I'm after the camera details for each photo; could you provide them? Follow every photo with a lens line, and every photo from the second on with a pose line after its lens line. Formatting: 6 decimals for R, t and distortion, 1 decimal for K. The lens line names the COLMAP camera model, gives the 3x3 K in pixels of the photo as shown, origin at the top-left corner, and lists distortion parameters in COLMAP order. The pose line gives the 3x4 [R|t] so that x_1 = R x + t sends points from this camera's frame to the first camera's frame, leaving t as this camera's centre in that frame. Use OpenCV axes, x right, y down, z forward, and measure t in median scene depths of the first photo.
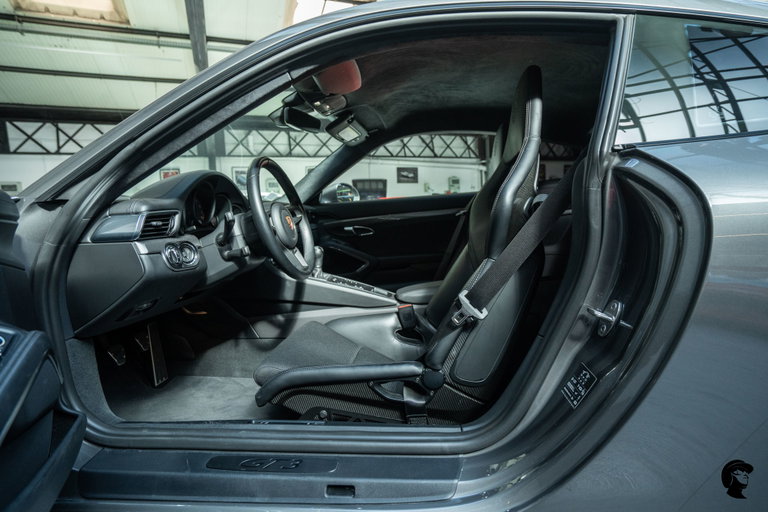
lens RADIAL K [[423.7, 0, 382.2], [0, 423.7, 256.1], [0, 0, 1]] dist [-0.000466, 0.002141]
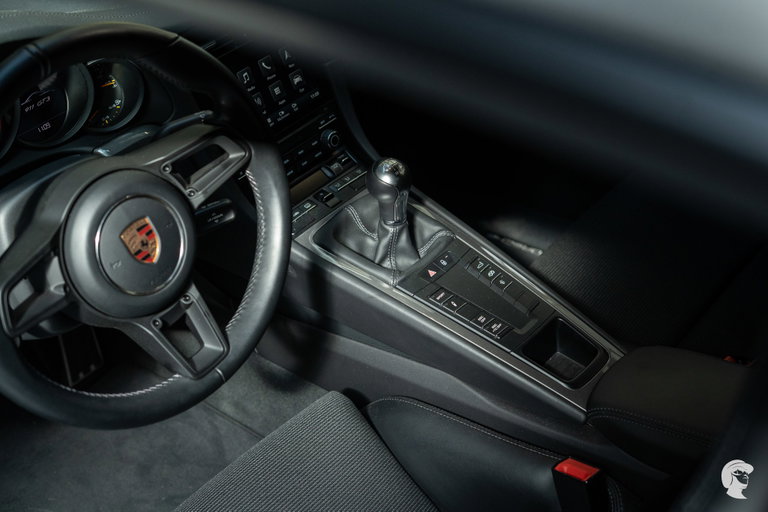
lens RADIAL K [[1181.7, 0, 402.8], [0, 1181.7, 261.4], [0, 0, 1]] dist [-0.033339, 0.000000]
pose [[0.820784, 0.279769, -0.498040, 0.492202], [0.034453, 0.846027, 0.532026, -0.678908], [0.570199, -0.453837, 0.684766, 0.642044]]
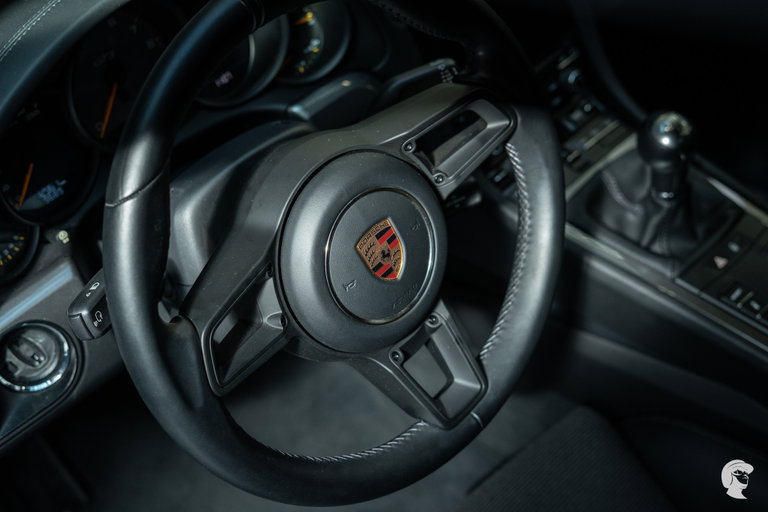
lens RADIAL K [[1181.7, 0, 390.2], [0, 1181.7, 253.8], [0, 0, 1]] dist [-0.033339, 0.000000]
pose [[0.774705, 0.322832, -0.543702, 0.170621], [0.086549, 0.797619, 0.596920, -0.592276], [0.626372, -0.509493, 0.589978, 0.799170]]
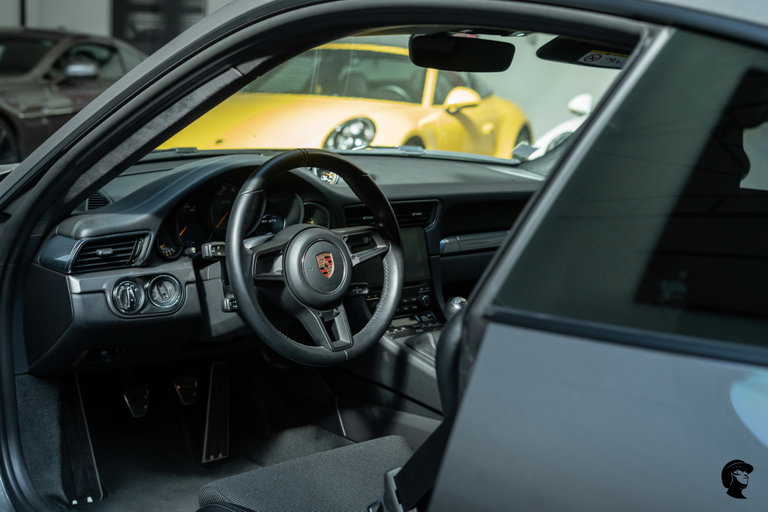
lens RADIAL K [[1181.7, 0, 378.1], [0, 1181.7, 255.9], [0, 0, 1]] dist [-0.033339, 0.000000]
pose [[0.732888, 0.189792, -0.653341, 1.141981], [-0.139925, 0.981821, 0.128252, -0.395058], [0.665805, -0.002576, 0.746121, -0.207259]]
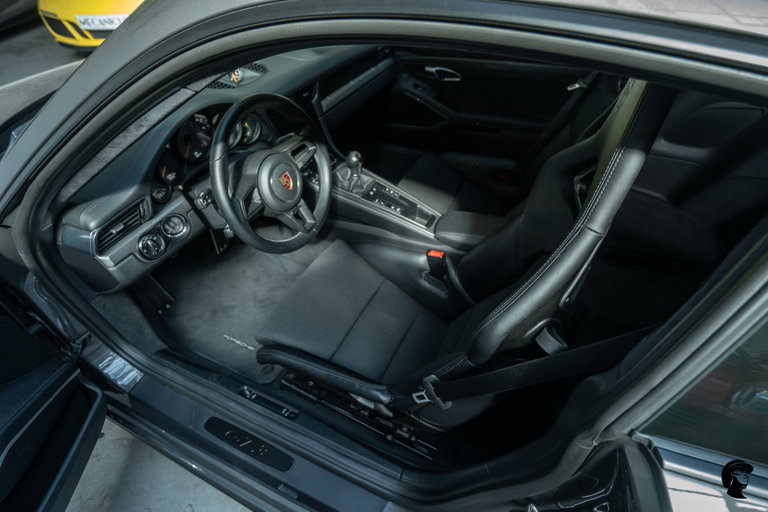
lens RADIAL K [[410.9, 0, 388.2], [0, 410.9, 260.3], [0, 0, 1]] dist [-0.011632, 0.000815]
pose [[0.943577, 0.236796, -0.231495, 0.241824], [-0.041543, 0.778178, 0.626668, -0.600519], [0.328537, -0.581693, 0.744108, 0.489441]]
